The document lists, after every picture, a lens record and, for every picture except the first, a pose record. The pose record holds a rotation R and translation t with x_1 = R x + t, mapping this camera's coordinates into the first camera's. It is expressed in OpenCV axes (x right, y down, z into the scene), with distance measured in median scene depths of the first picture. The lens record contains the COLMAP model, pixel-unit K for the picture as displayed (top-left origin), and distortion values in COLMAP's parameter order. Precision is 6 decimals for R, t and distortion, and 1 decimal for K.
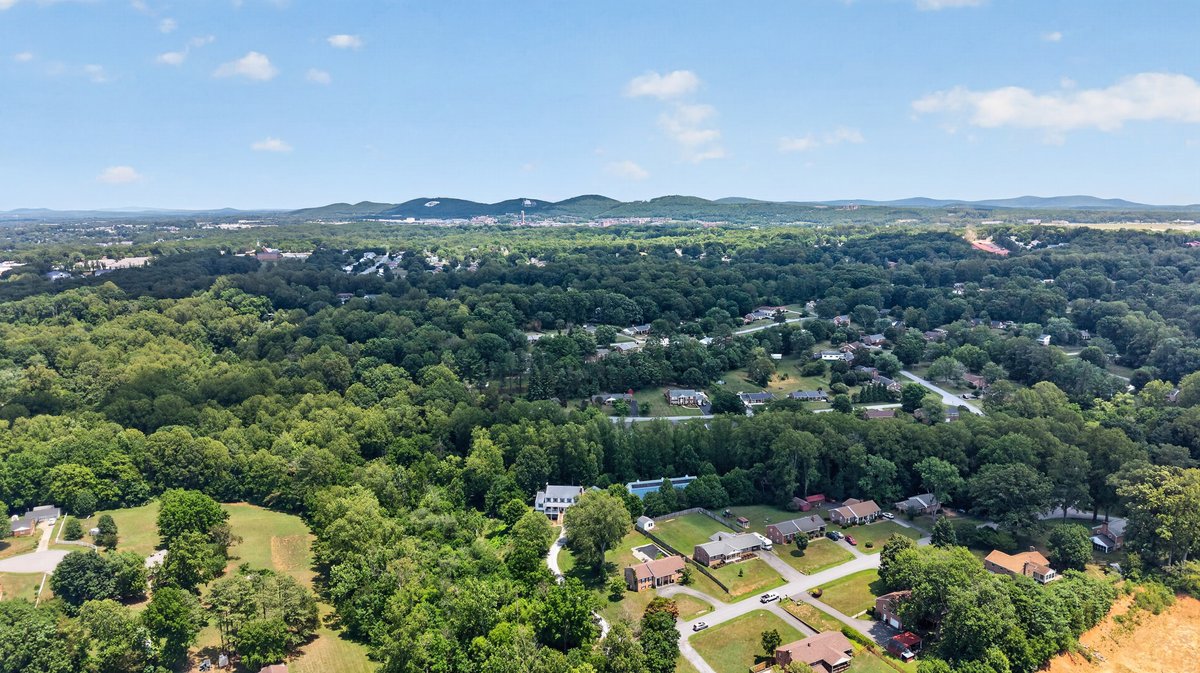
lens RADIAL K [[845.2, 0, 600.0], [0, 845.2, 336.5], [0, 0, 1]] dist [0.041587, -0.003304]
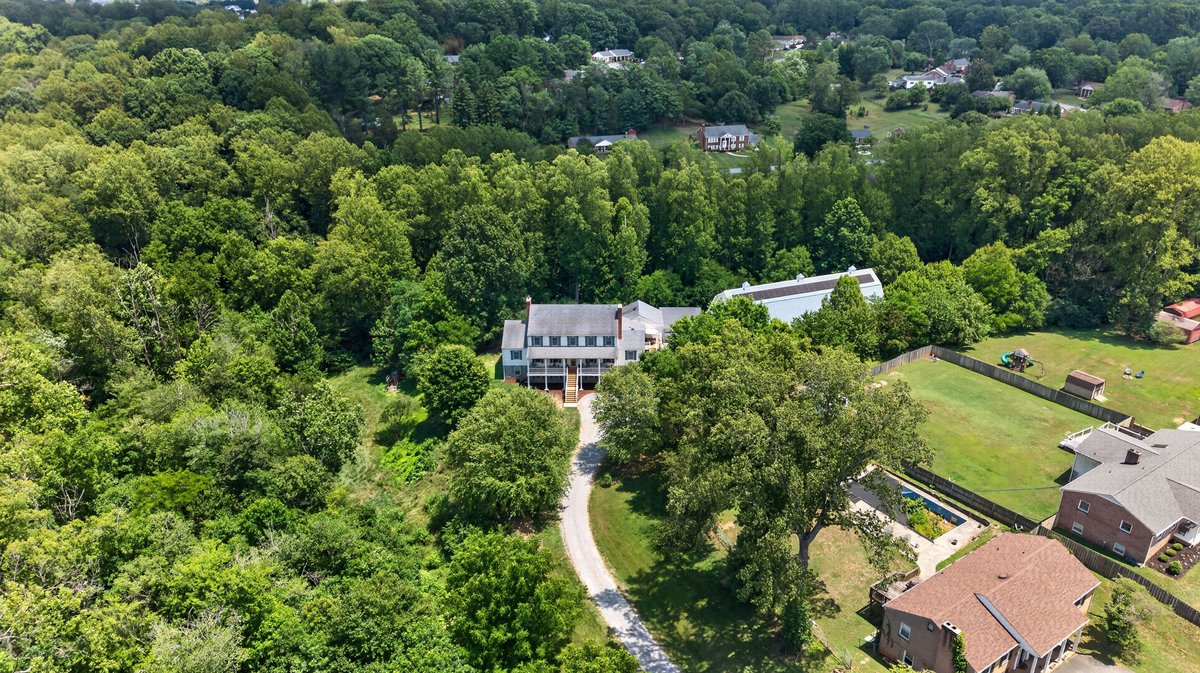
lens RADIAL K [[687.2, 0, 600.0], [0, 687.2, 336.5], [0, 0, 1]] dist [-0.001025, -0.000573]
pose [[0.990116, -0.038769, 0.134785, -0.070261], [0.004212, 0.968822, 0.247722, 0.107139], [-0.140187, -0.244706, 0.959410, 0.656808]]
